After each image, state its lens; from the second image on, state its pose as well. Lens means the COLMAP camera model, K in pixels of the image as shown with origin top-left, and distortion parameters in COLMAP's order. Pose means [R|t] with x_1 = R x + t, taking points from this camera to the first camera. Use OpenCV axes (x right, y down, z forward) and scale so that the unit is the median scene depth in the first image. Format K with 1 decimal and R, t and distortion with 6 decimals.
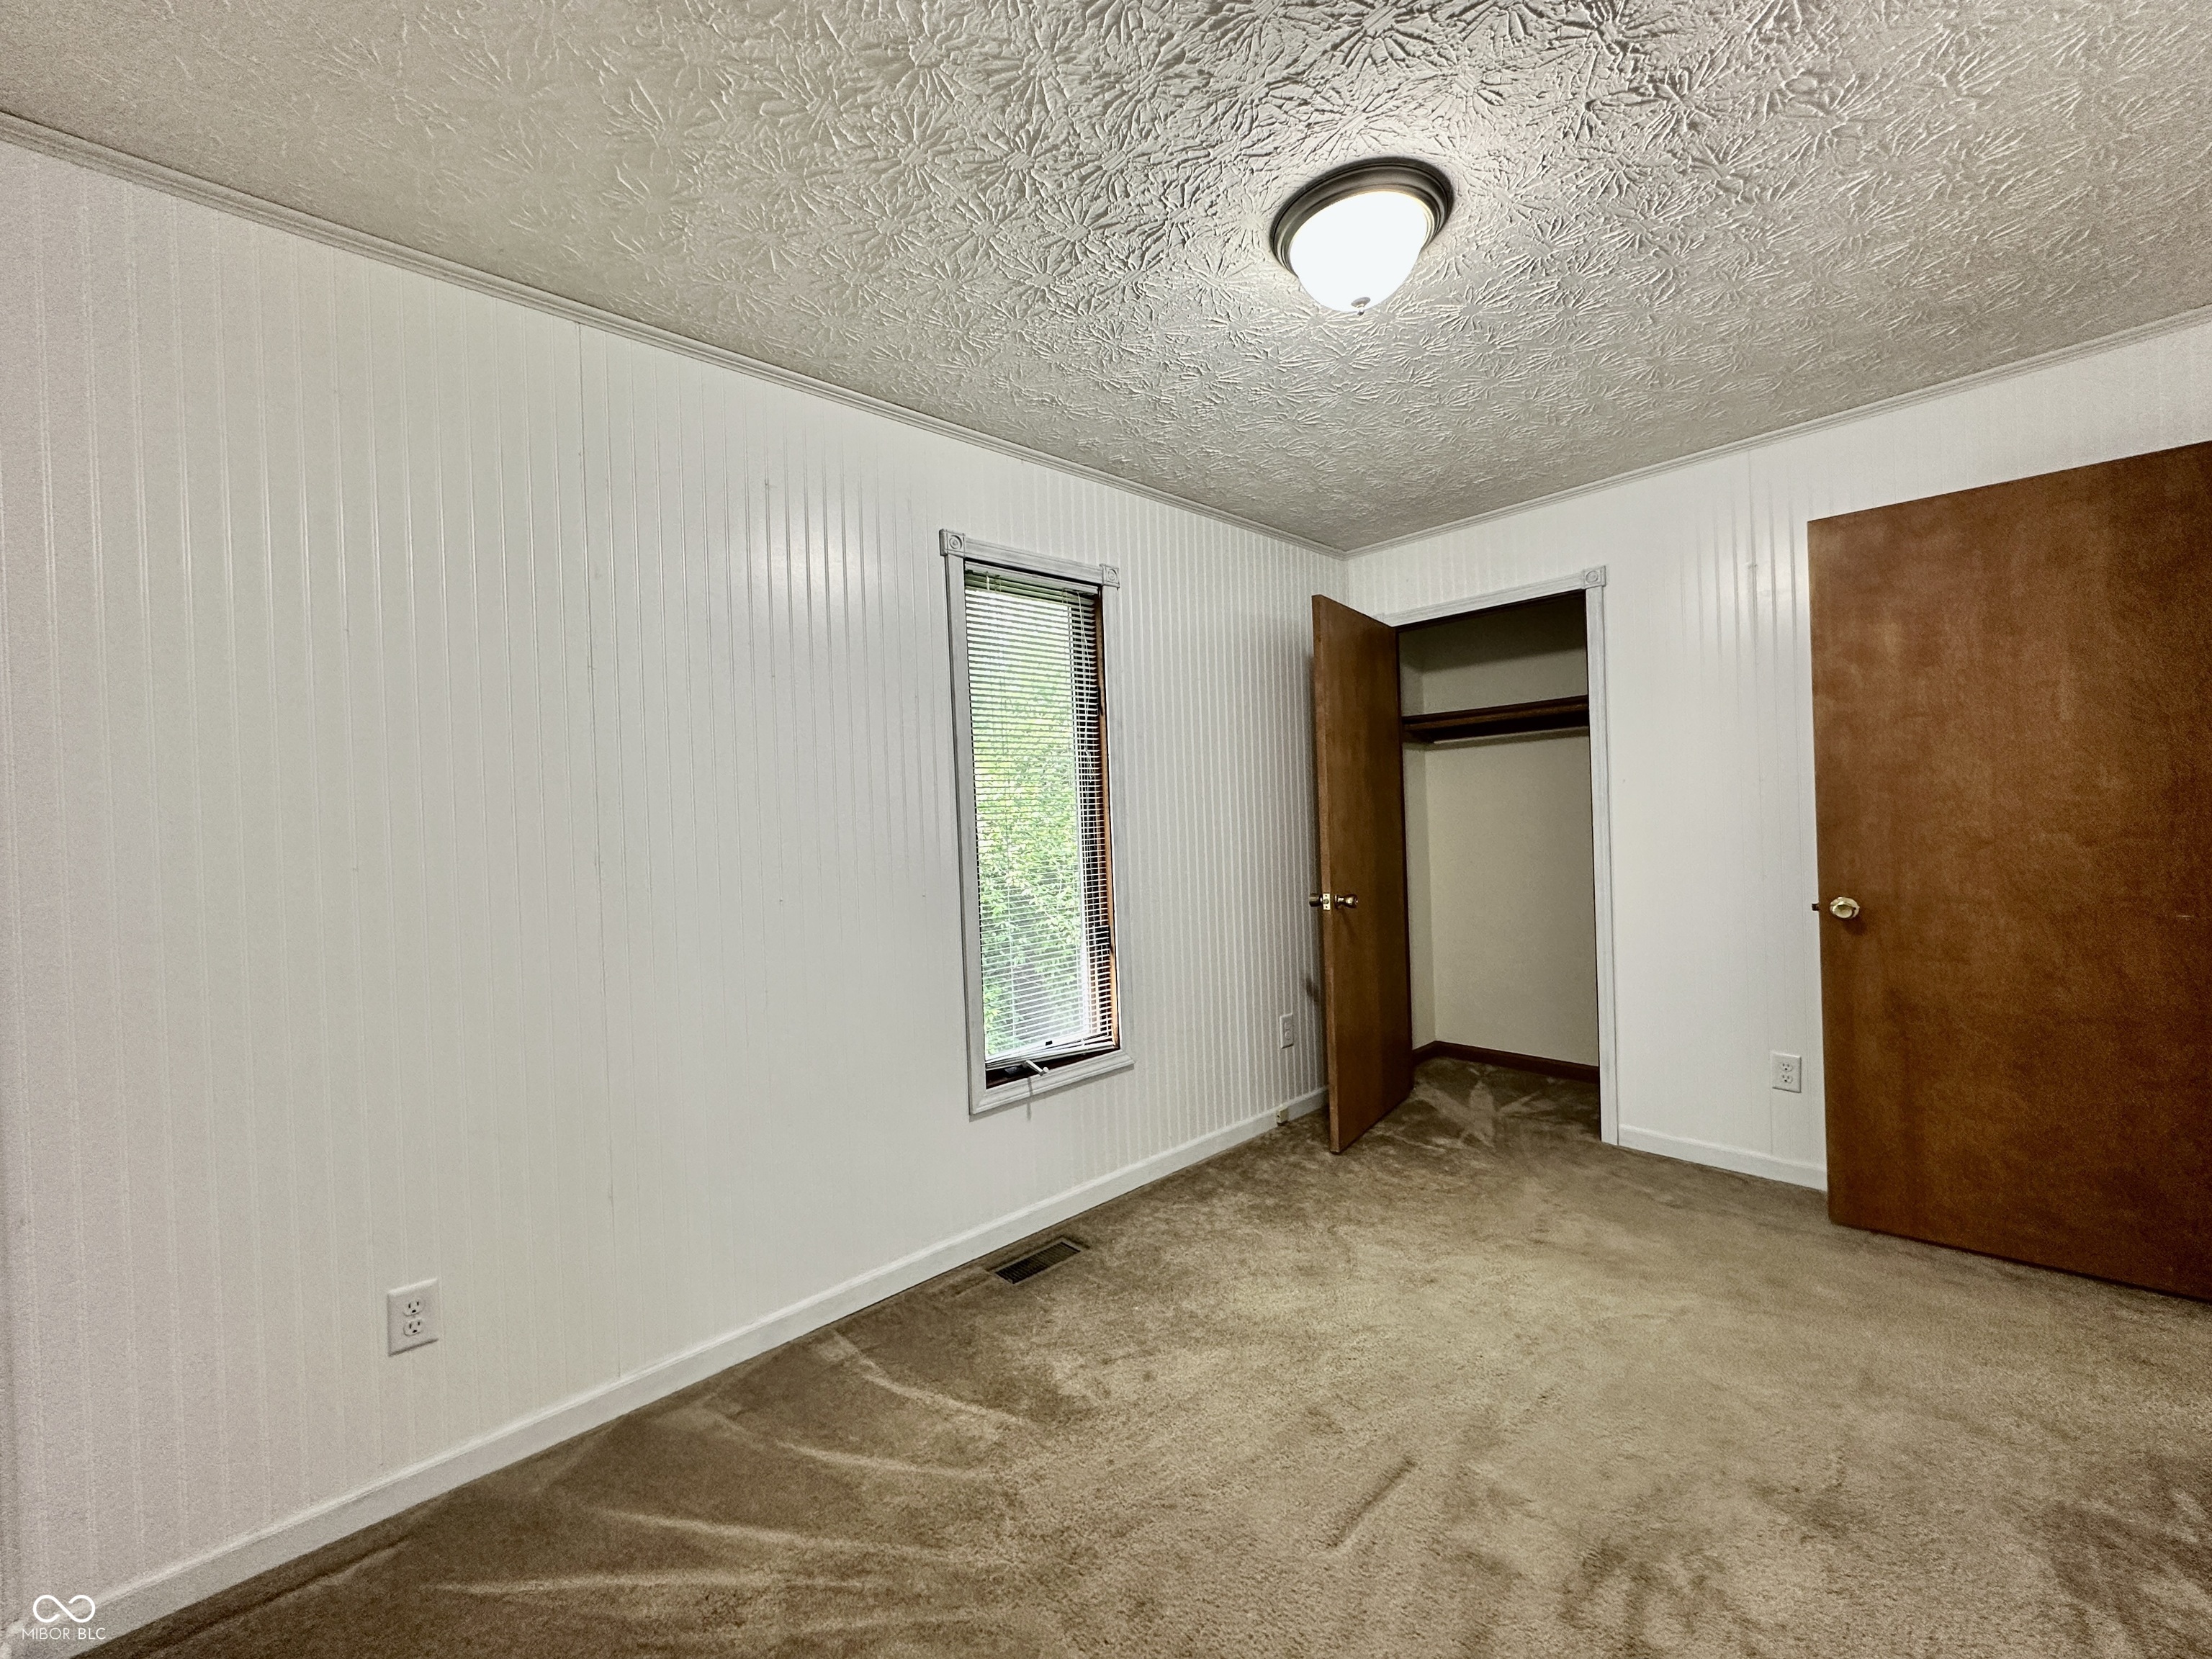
lens RADIAL K [[883.1, 0, 1106.7], [0, 883.1, 828.3], [0, 0, 1]] dist [-0.001237, 0.000180]
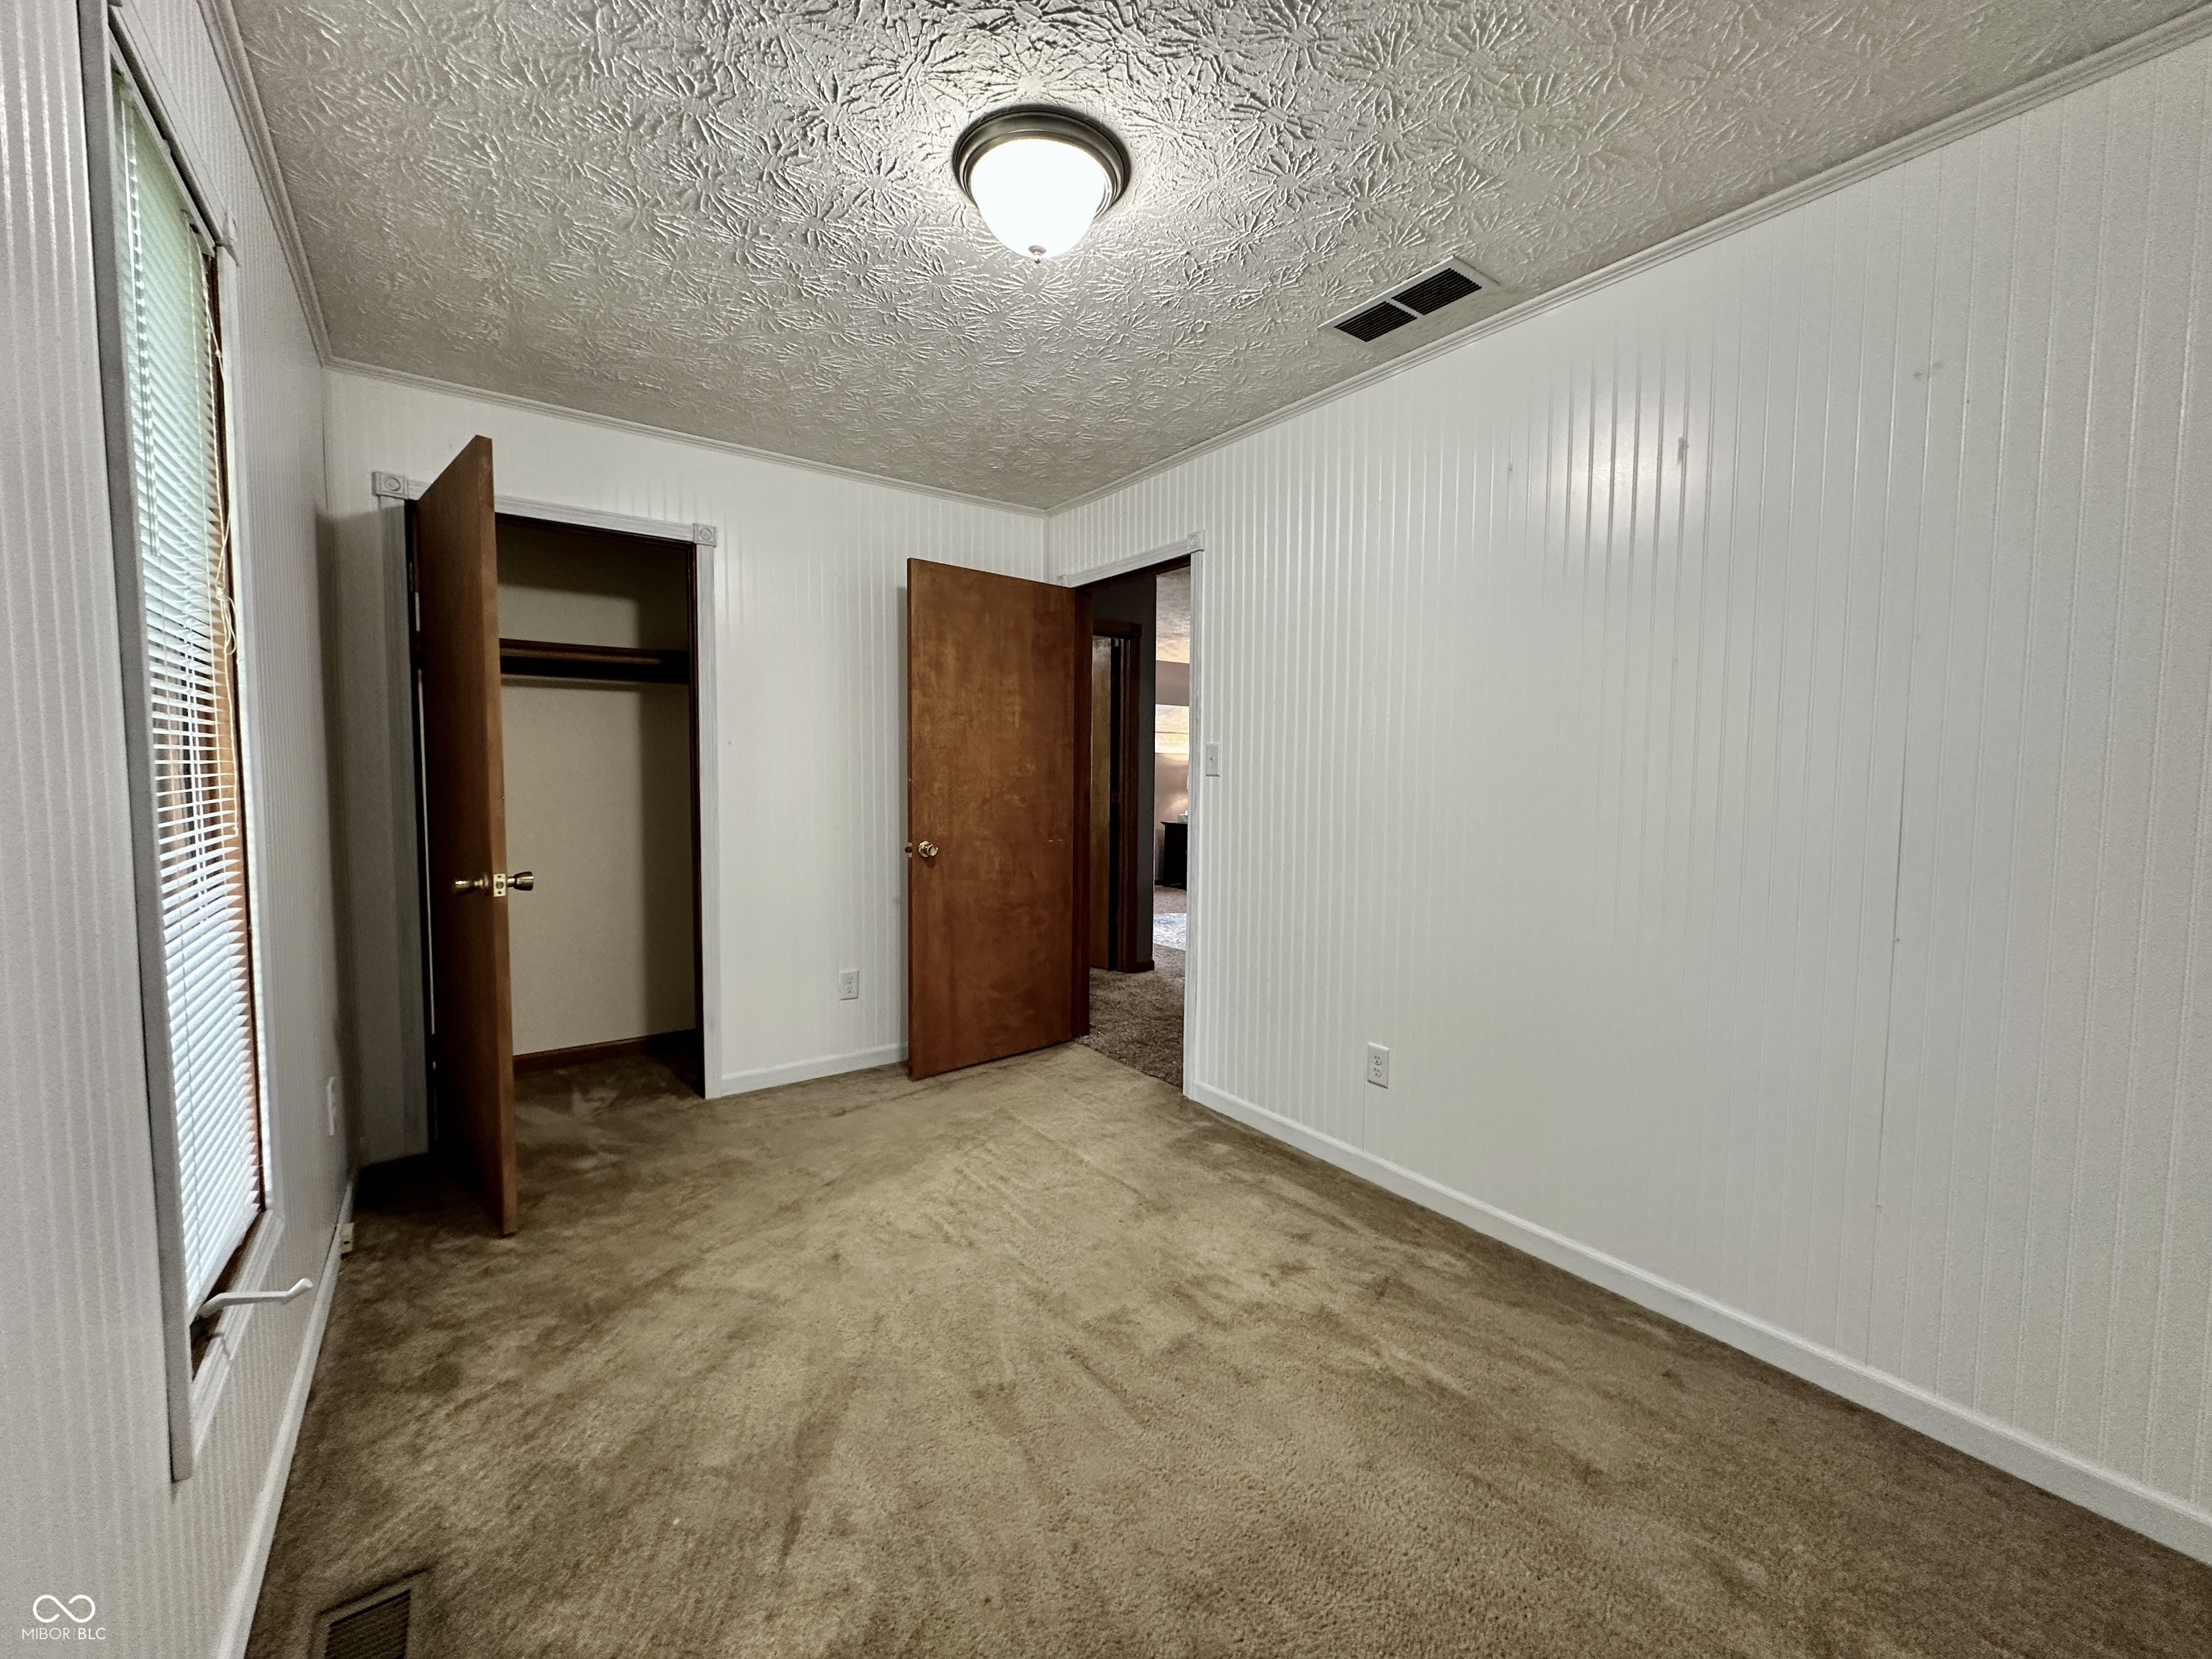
lens RADIAL K [[883.1, 0, 1106.7], [0, 883.1, 828.3], [0, 0, 1]] dist [-0.001237, 0.000180]
pose [[0.112208, -0.023326, 0.993411, -0.516291], [-0.005104, 0.999698, 0.024050, 0.024994], [-0.993672, -0.007769, 0.112055, 0.584641]]
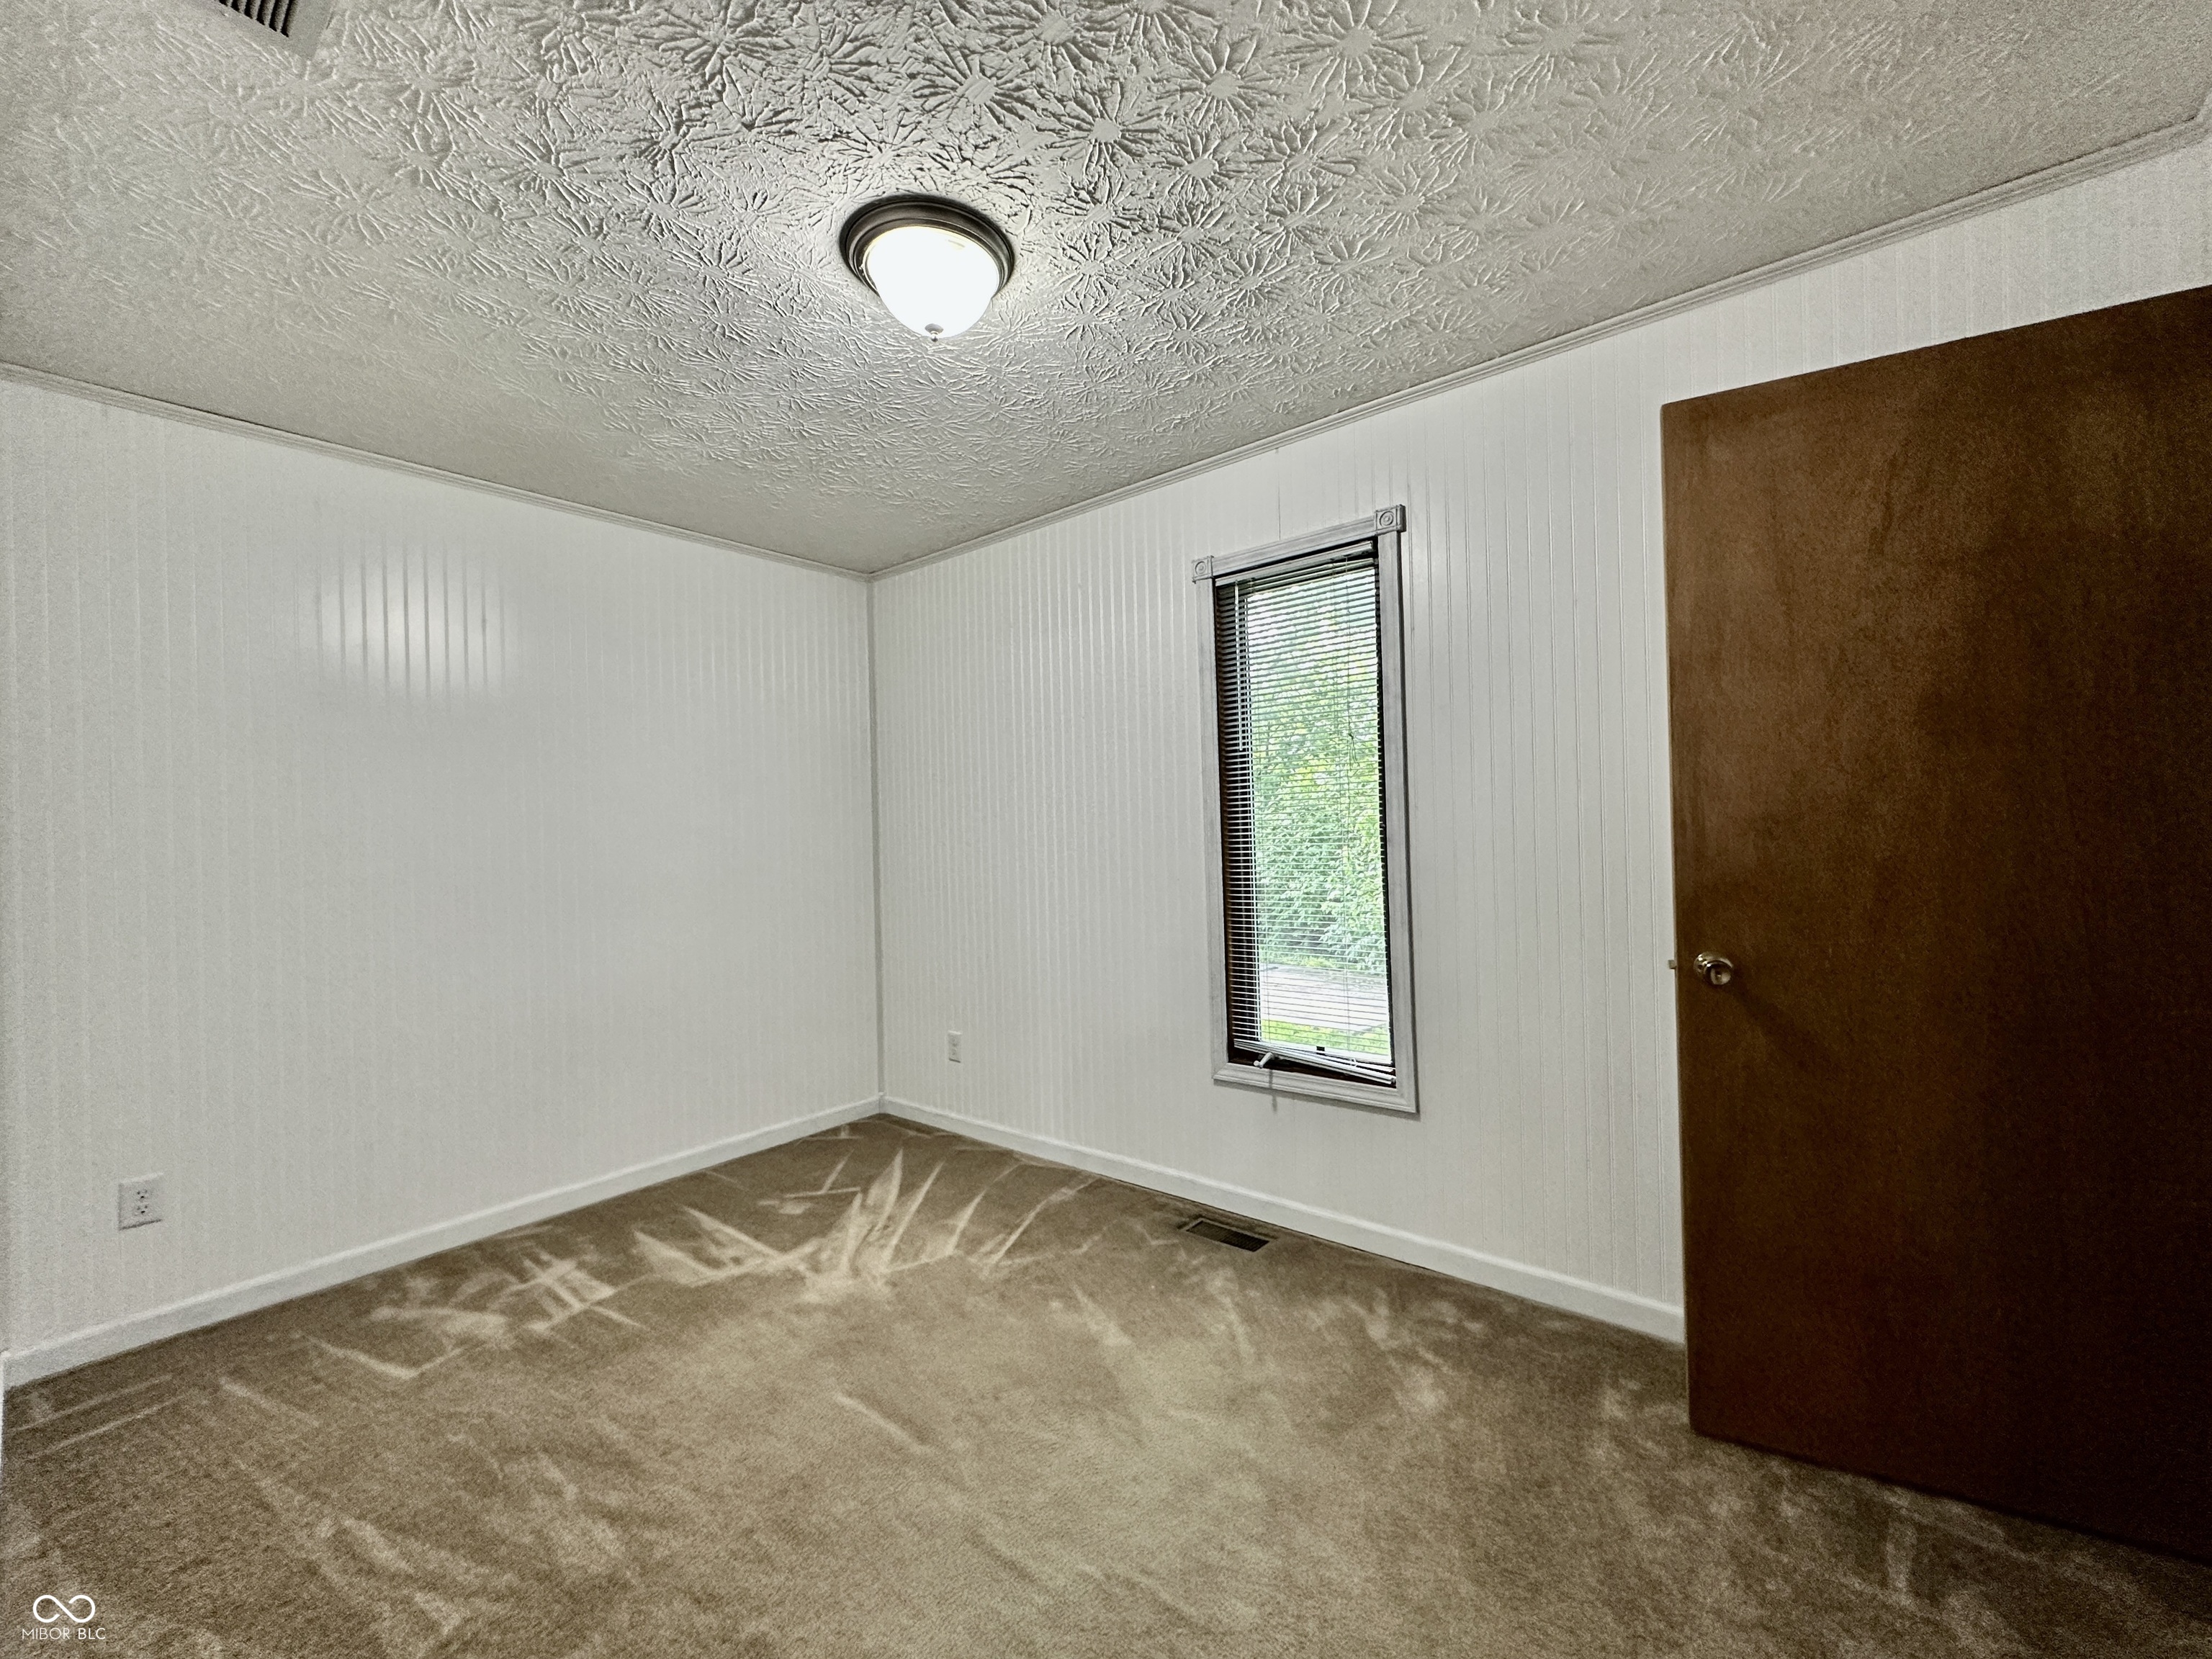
lens RADIAL K [[883.1, 0, 1106.7], [0, 883.1, 828.3], [0, 0, 1]] dist [-0.001237, 0.000180]
pose [[0.135939, 0.028711, -0.990301, 1.003099], [0.013354, 0.999436, 0.030809, -0.031753], [0.990627, -0.017413, 0.135479, 0.778439]]
